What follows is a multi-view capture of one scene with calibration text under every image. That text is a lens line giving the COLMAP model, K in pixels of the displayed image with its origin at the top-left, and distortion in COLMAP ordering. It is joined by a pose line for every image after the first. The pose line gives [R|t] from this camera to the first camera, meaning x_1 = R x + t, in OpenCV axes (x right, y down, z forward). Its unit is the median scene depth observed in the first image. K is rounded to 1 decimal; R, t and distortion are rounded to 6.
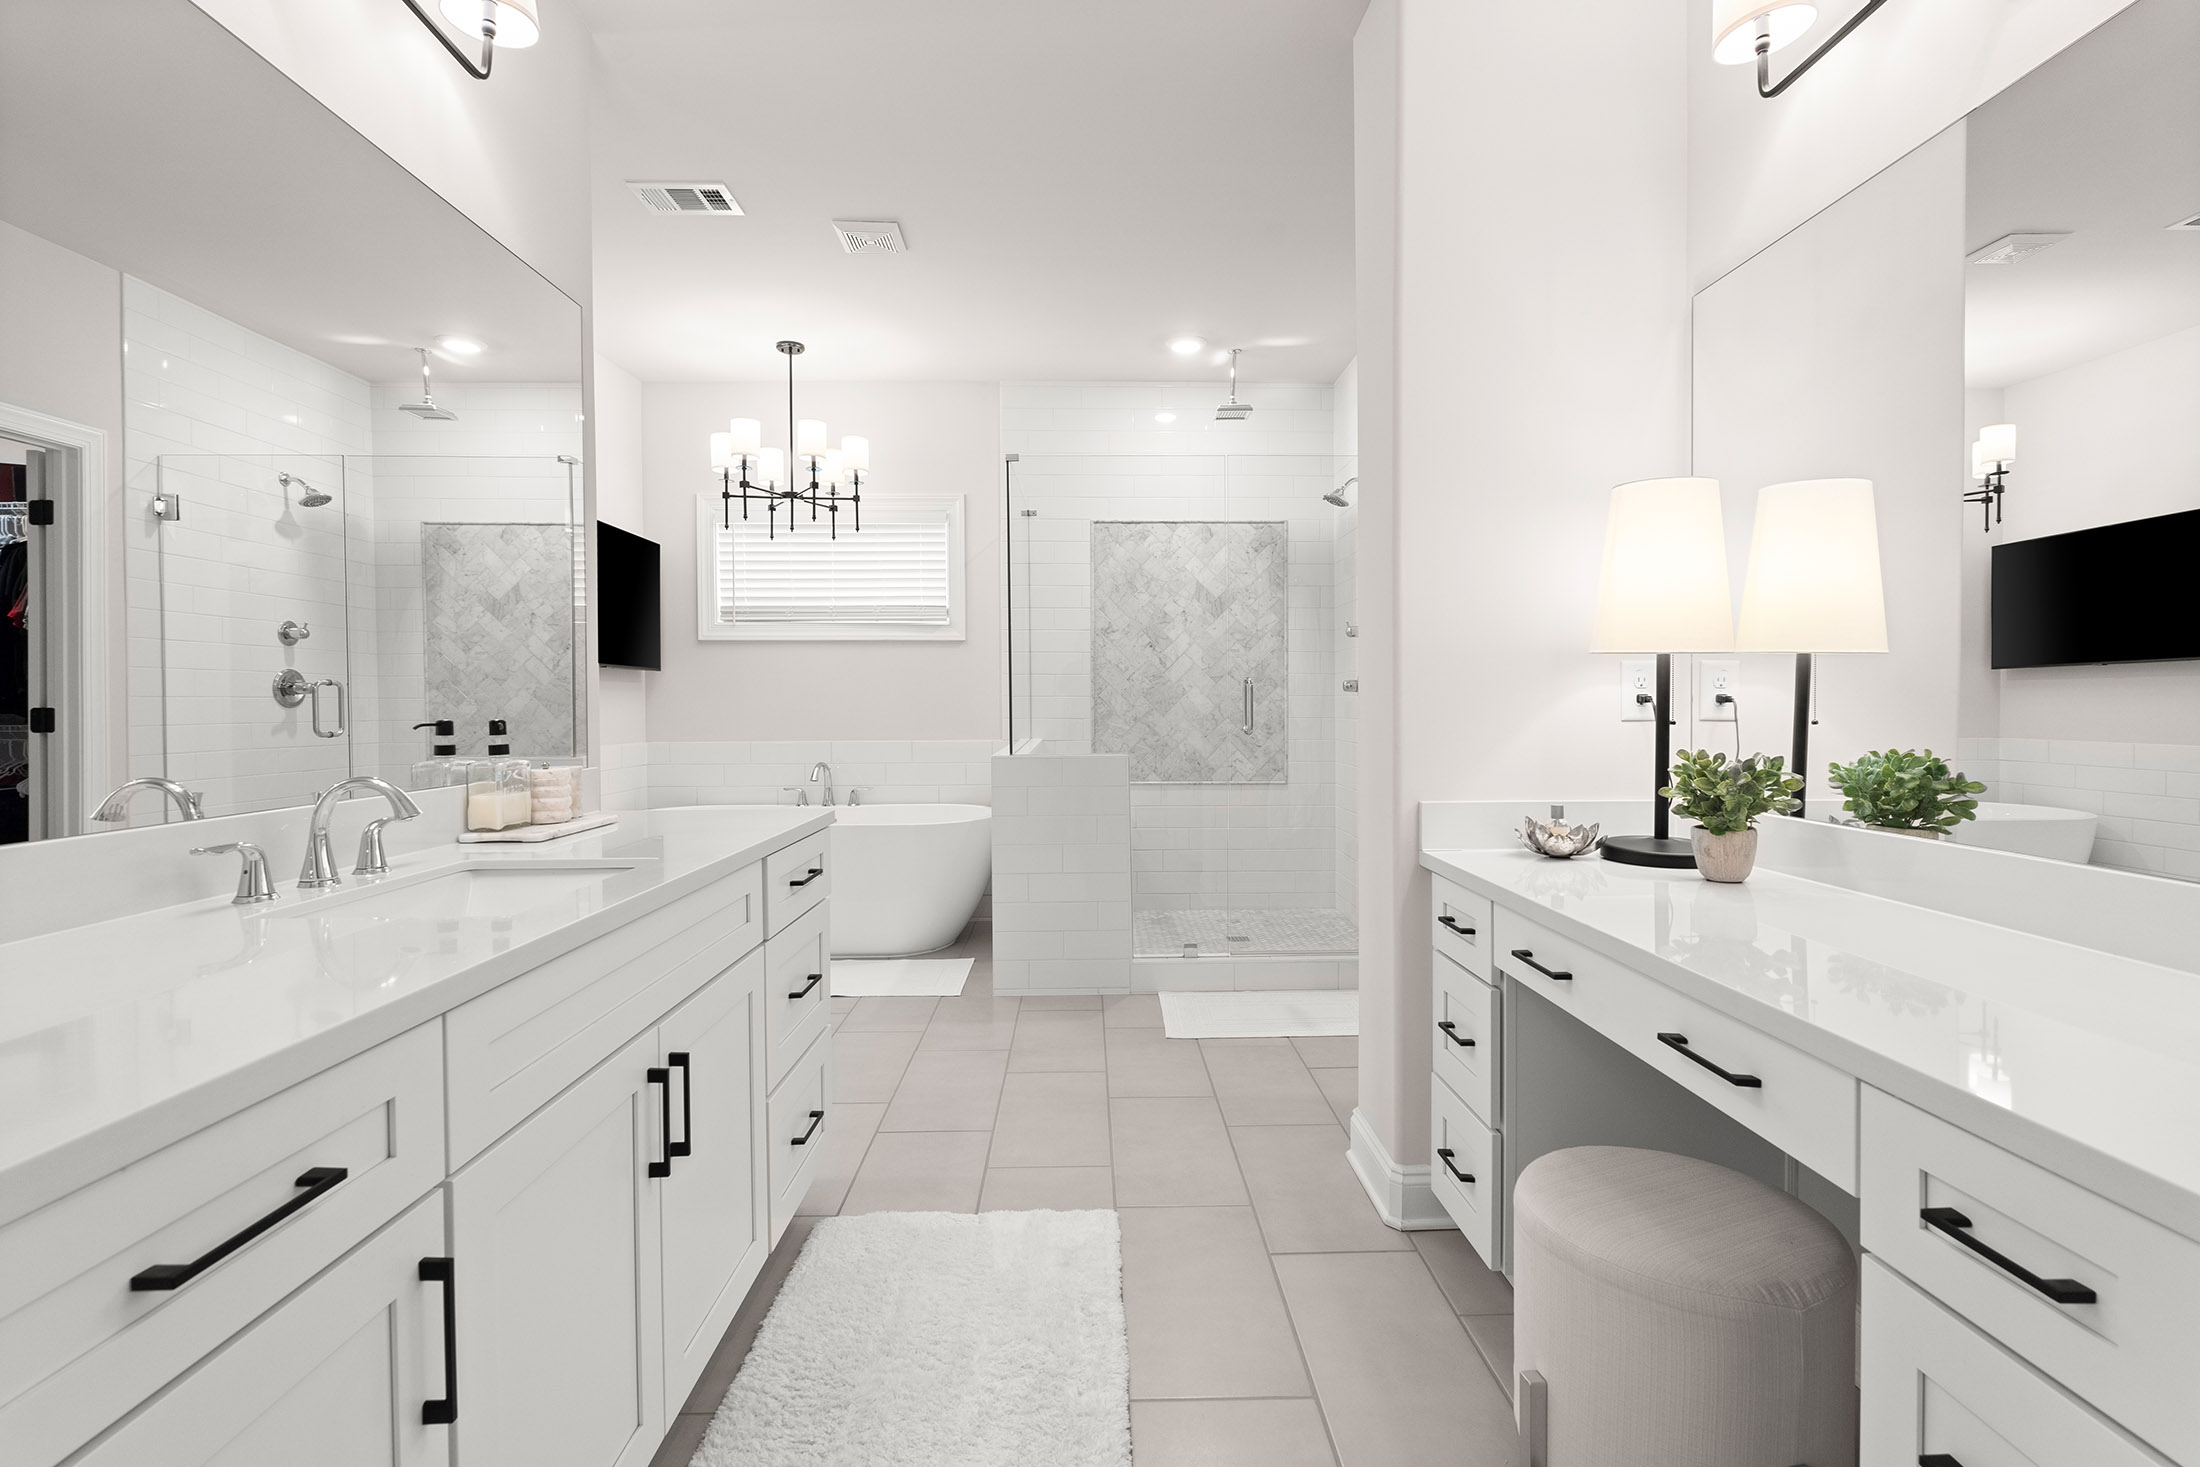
lens RADIAL K [[984.4, 0, 1097.3], [0, 984.4, 717.4], [0, 0, 1]] dist [-0.006293, 0.000869]
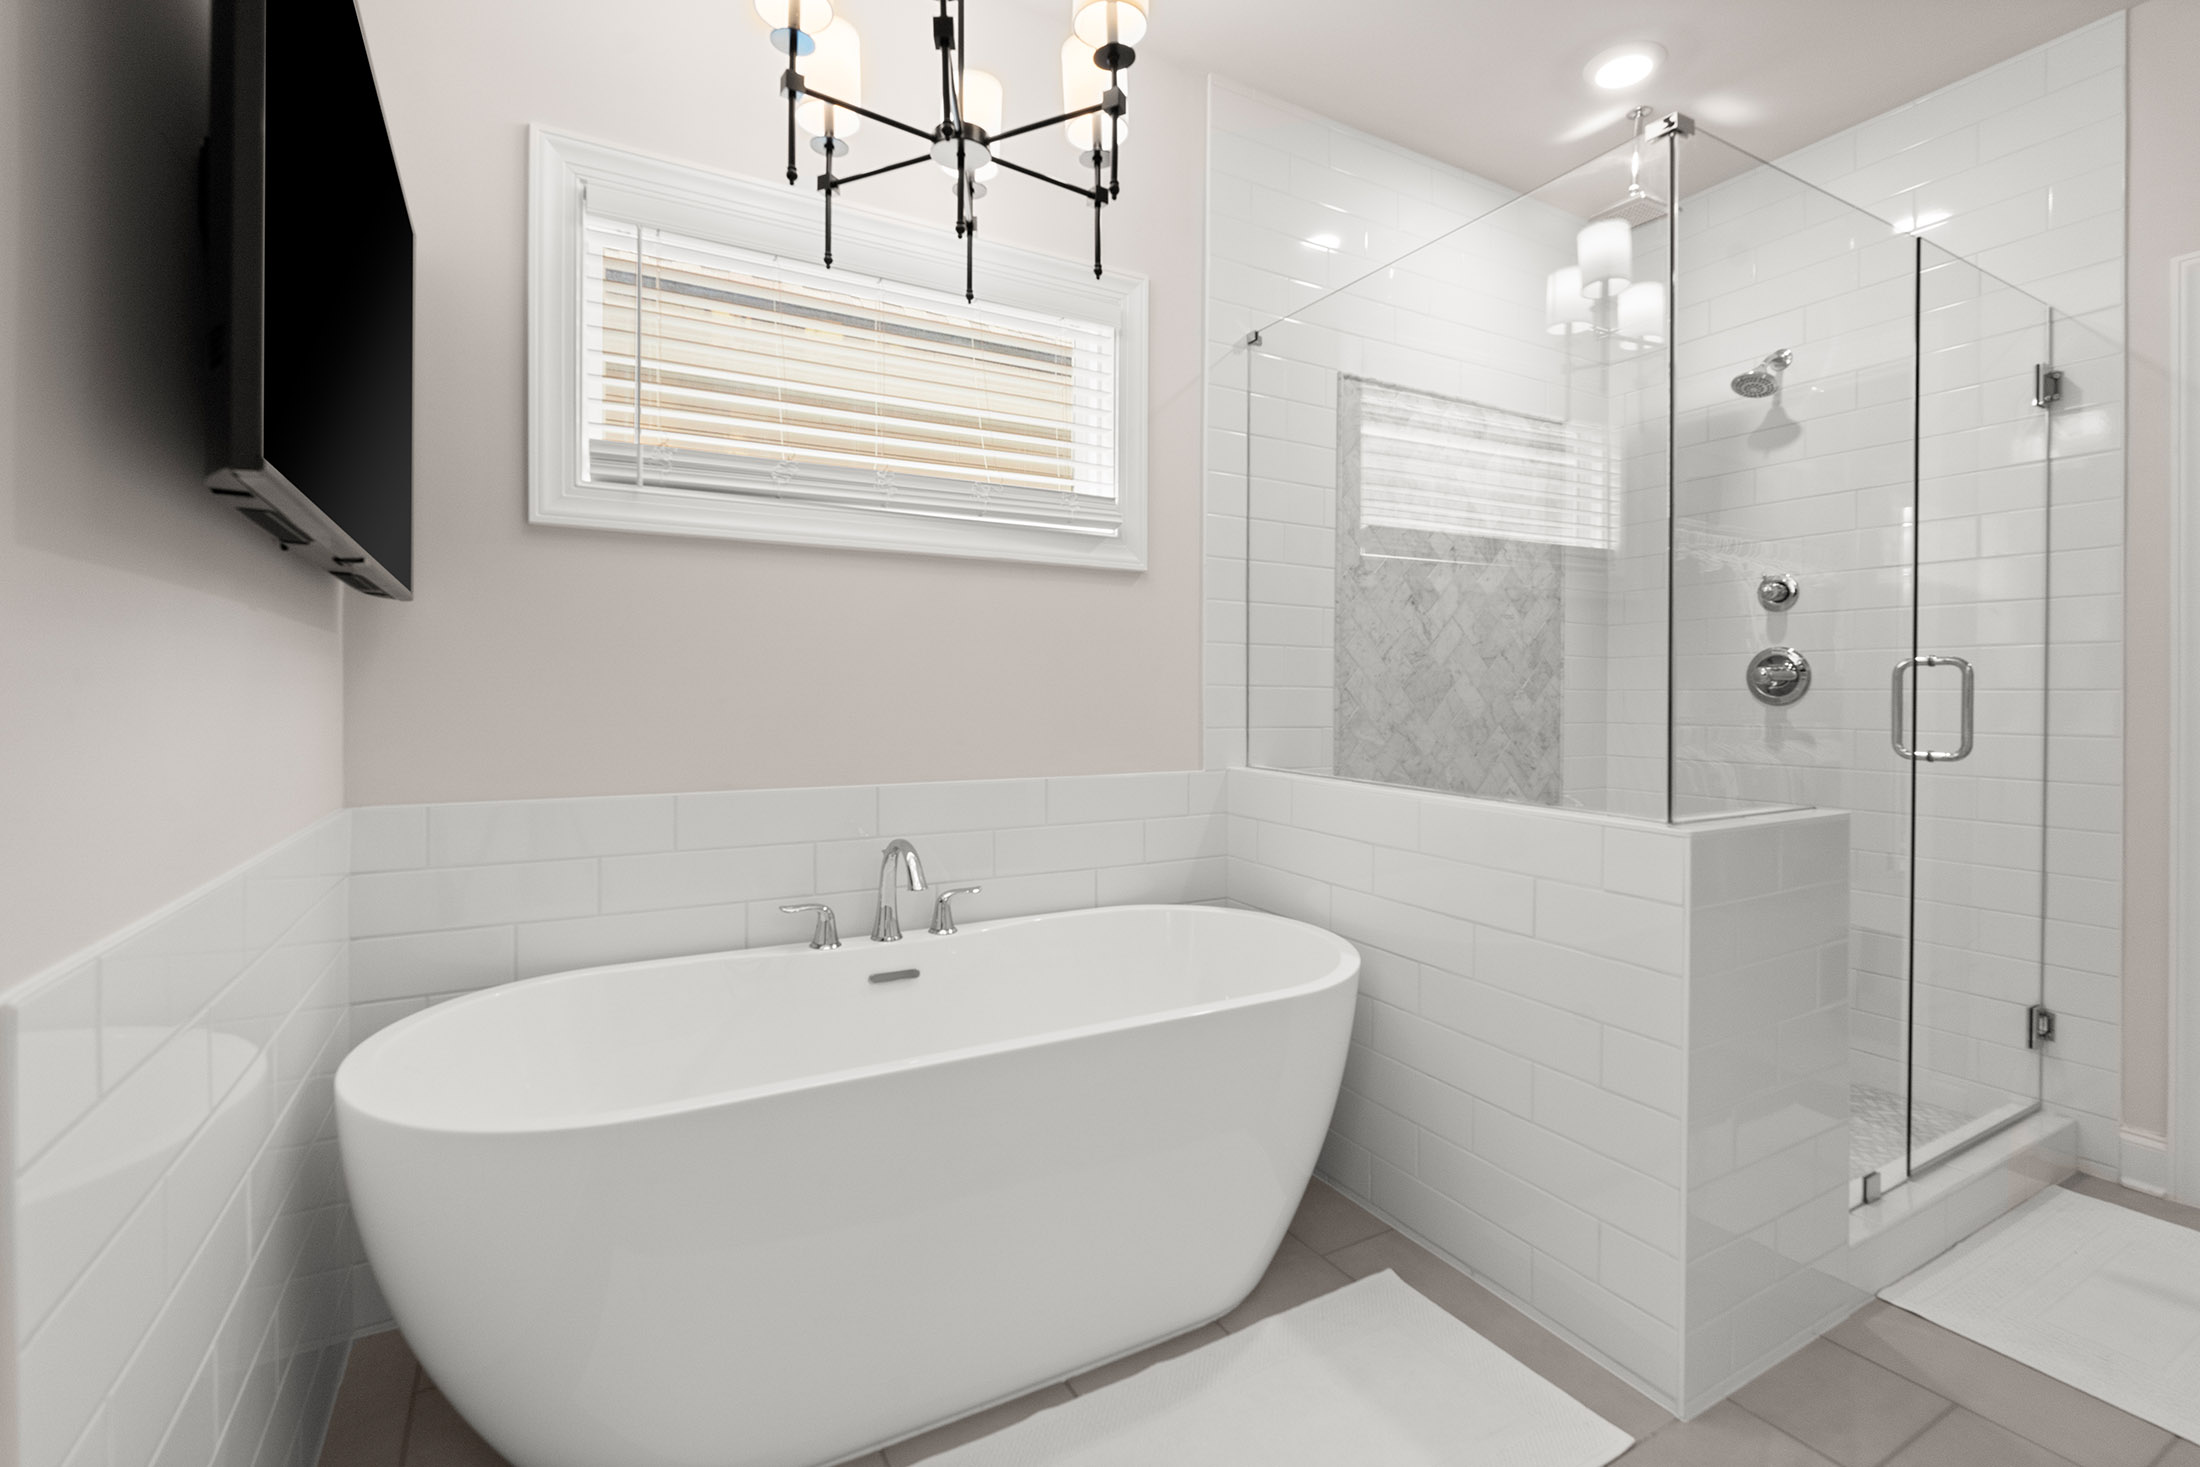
lens RADIAL K [[984.4, 0, 1085.3], [0, 984.4, 696.6], [0, 0, 1]] dist [-0.006293, 0.000869]
pose [[0.882506, 0.006252, 0.470260, -0.392269], [0.000659, 0.999894, -0.014529, -0.008062], [-0.470301, 0.013132, 0.882408, 0.575354]]
